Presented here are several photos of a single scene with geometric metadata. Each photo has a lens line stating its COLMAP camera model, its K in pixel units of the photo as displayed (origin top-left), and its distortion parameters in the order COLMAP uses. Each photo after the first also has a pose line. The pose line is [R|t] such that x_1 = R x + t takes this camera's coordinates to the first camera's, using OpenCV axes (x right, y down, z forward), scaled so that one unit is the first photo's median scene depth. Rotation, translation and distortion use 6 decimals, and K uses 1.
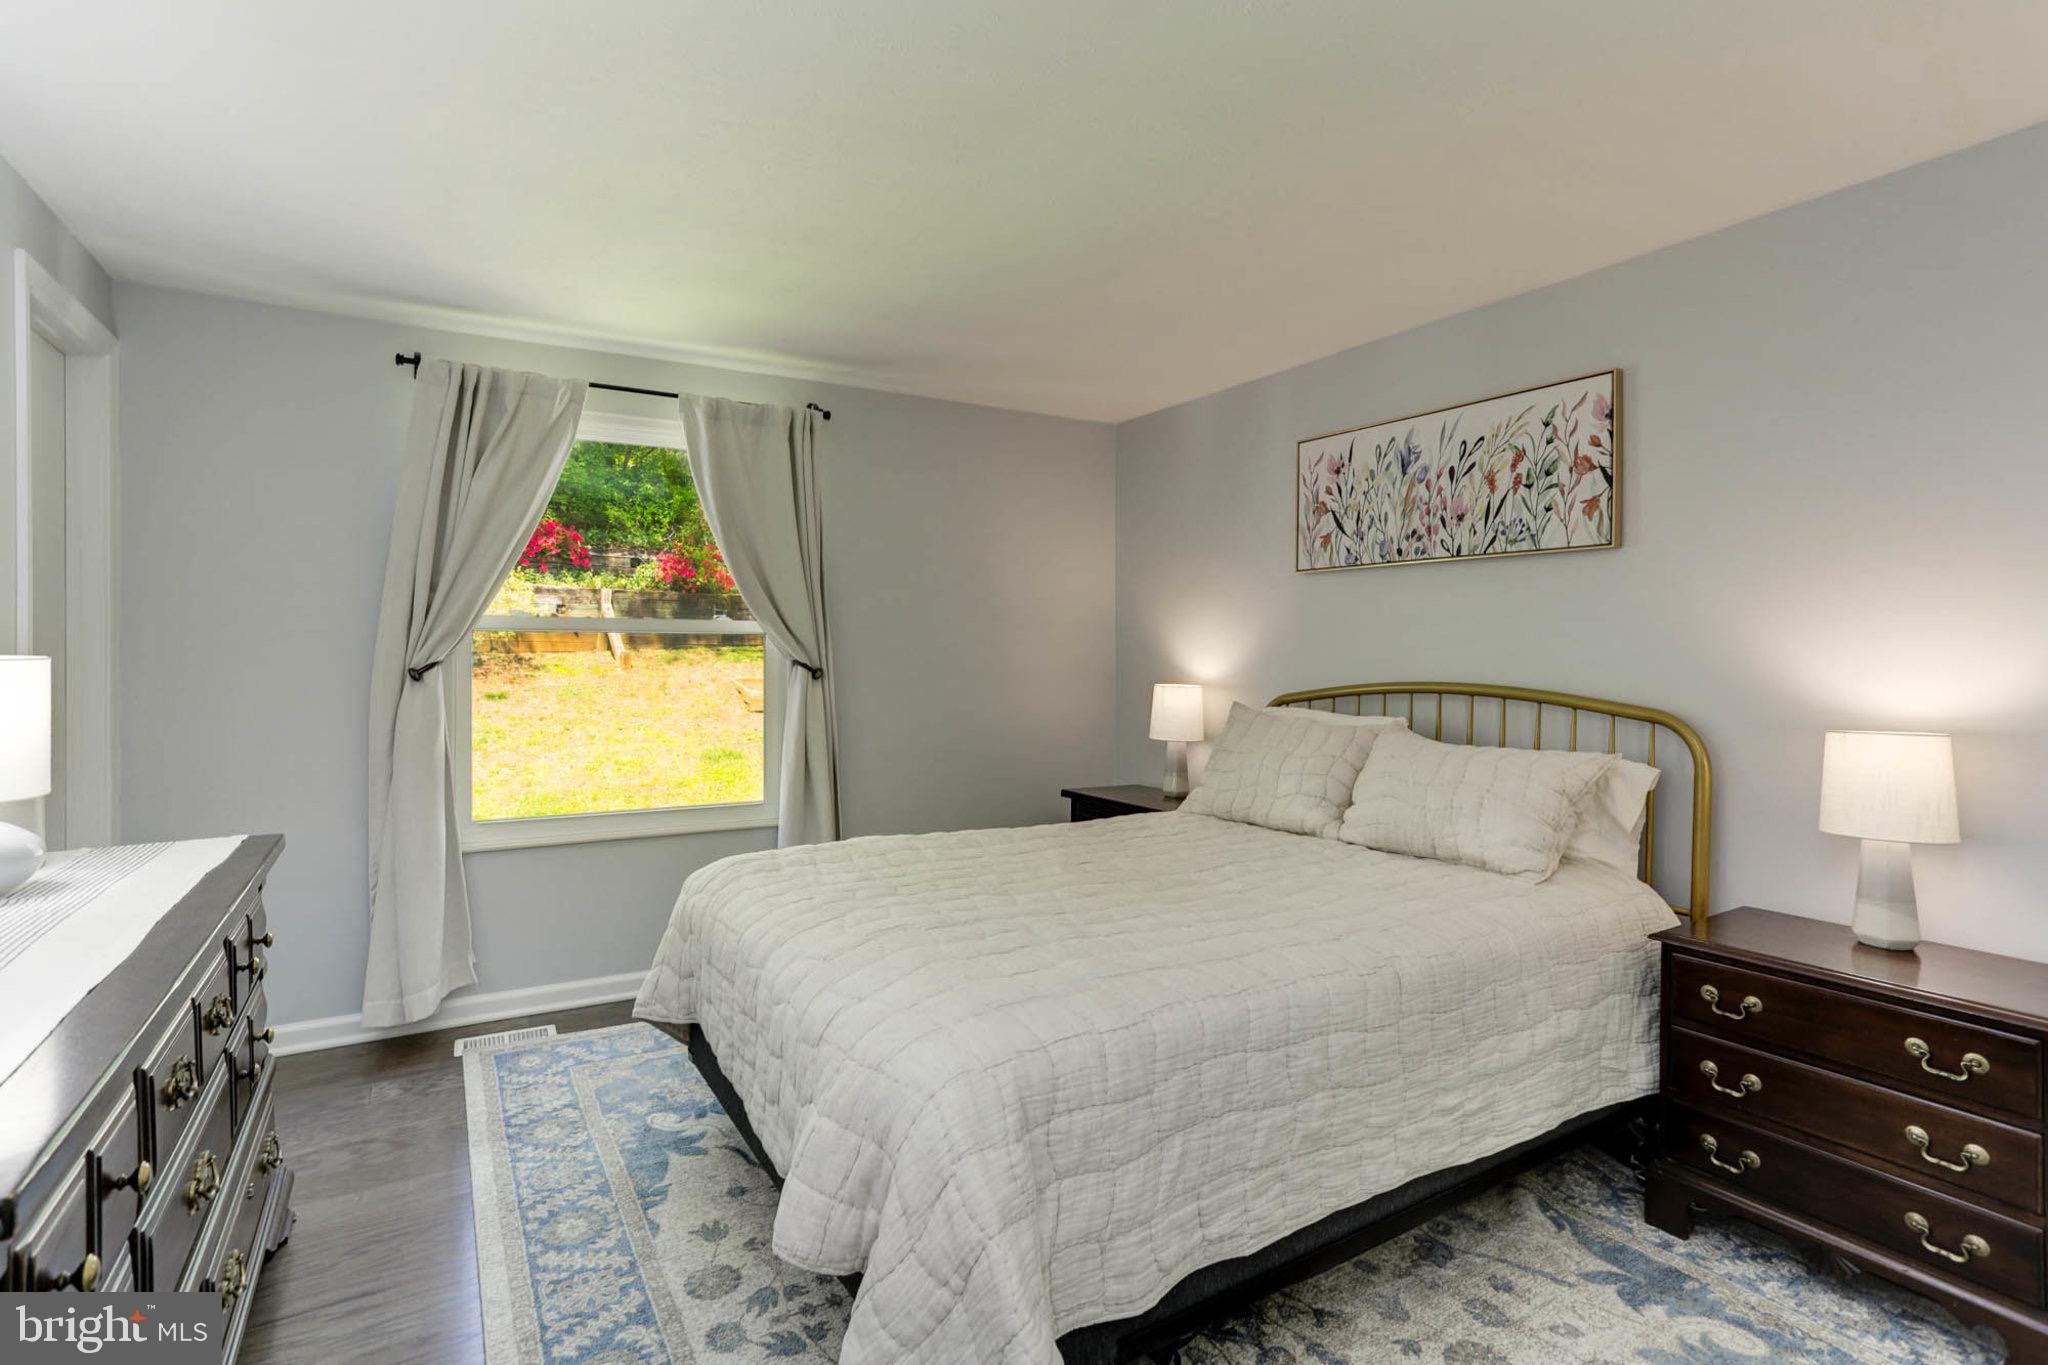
lens RADIAL K [[996.4, 0, 1039.4], [0, 996.4, 657.6], [0, 0, 1]] dist [0.002761, 0.002094]
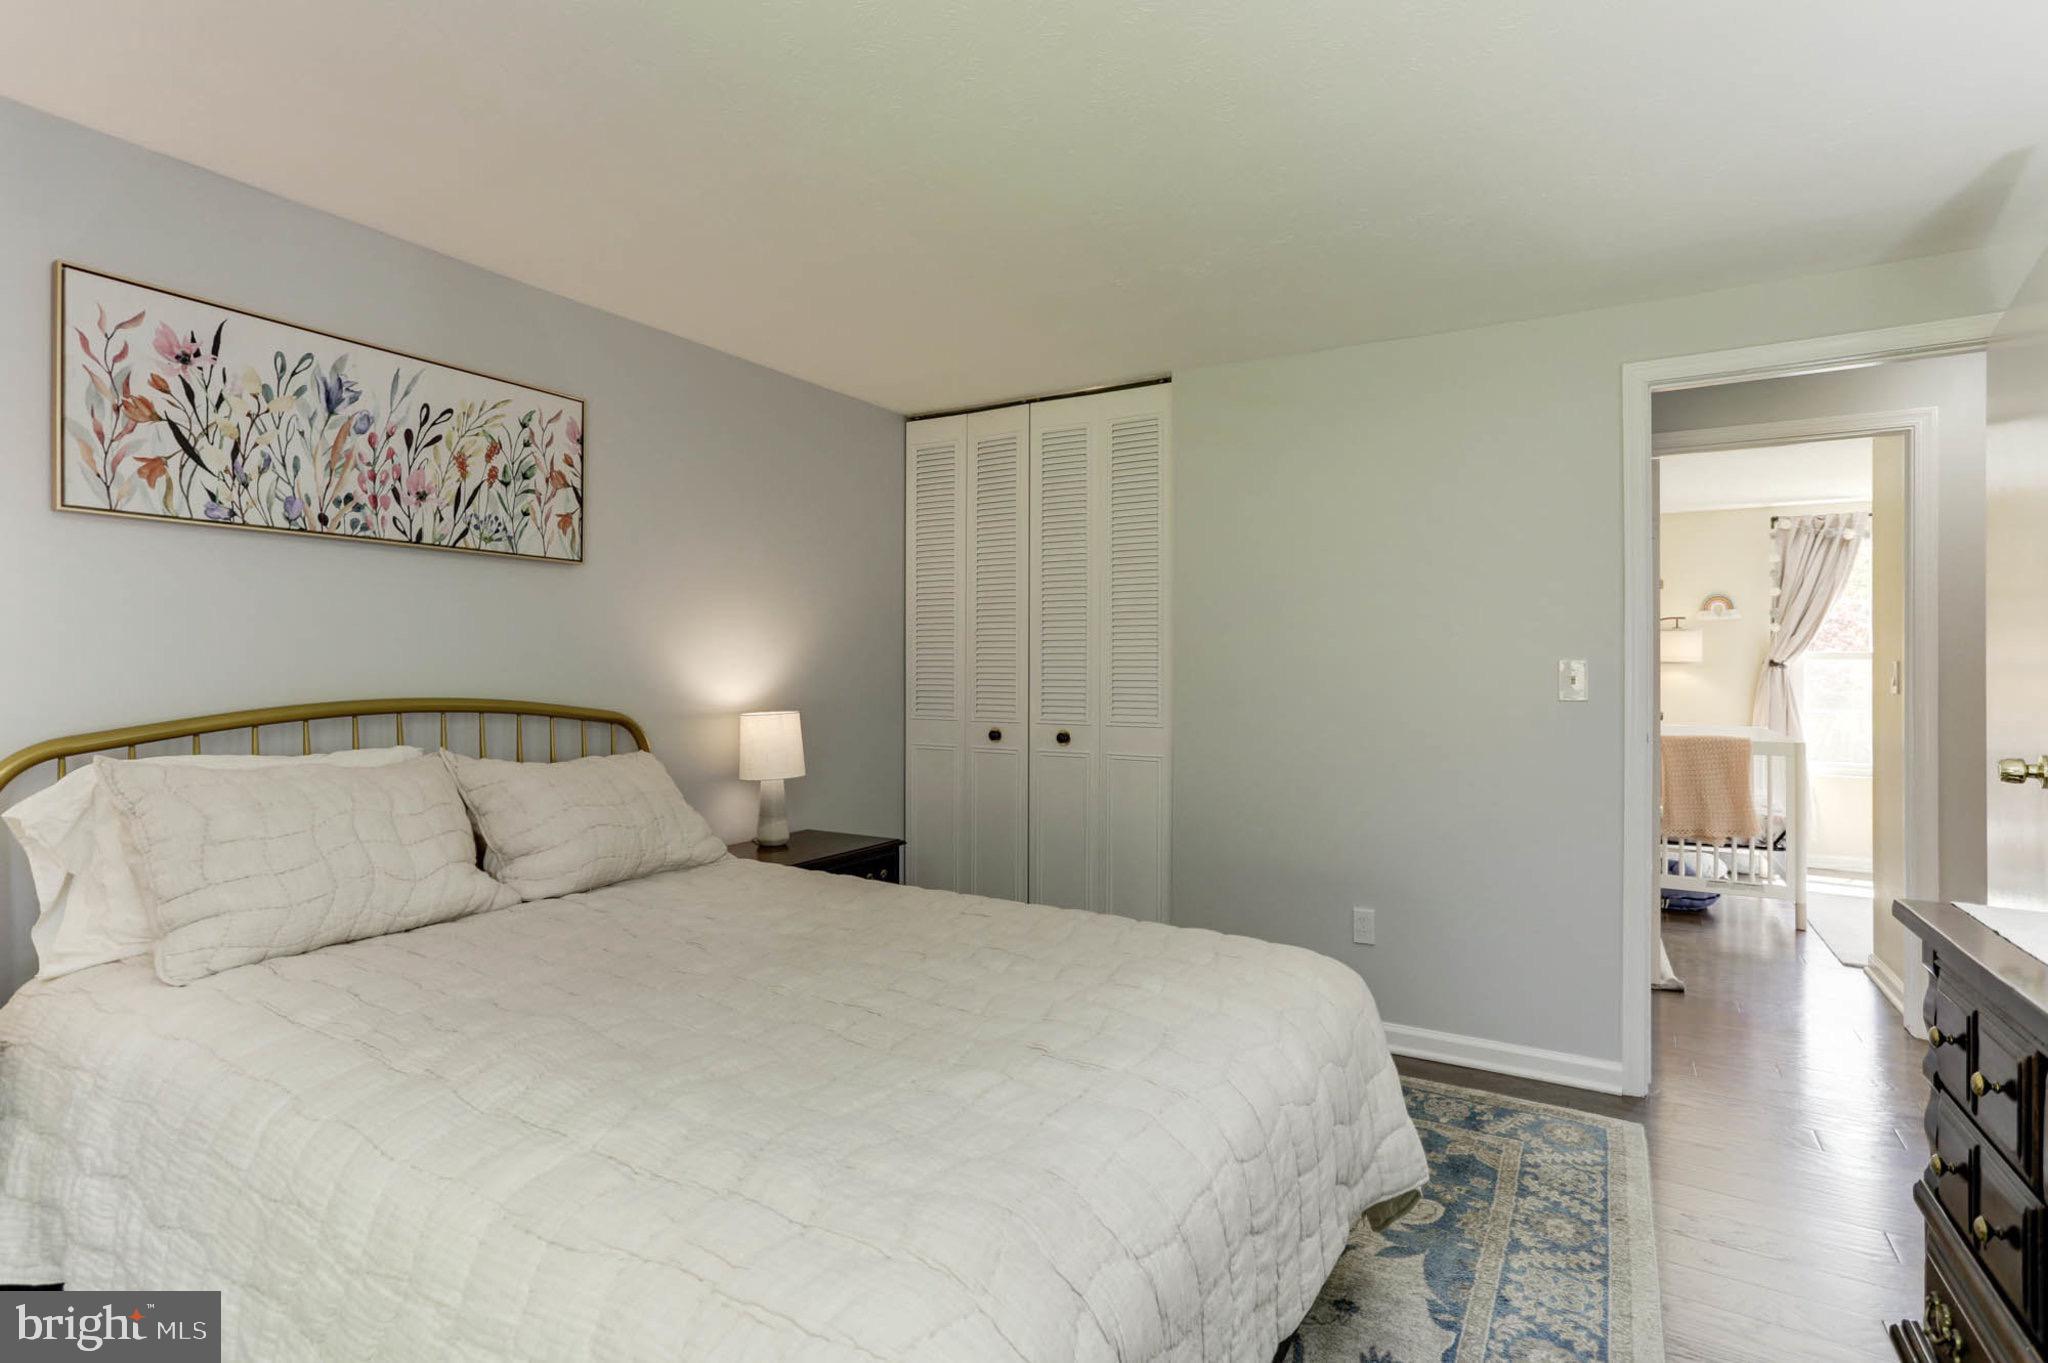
lens RADIAL K [[996.4, 0, 1039.4], [0, 996.4, 656.6], [0, 0, 1]] dist [0.002761, 0.002094]
pose [[-0.455693, 0.003863, 0.890129, -0.542397], [-0.000399, 0.999990, -0.004544, -0.005470], [-0.890137, -0.002426, -0.455687, 0.933196]]
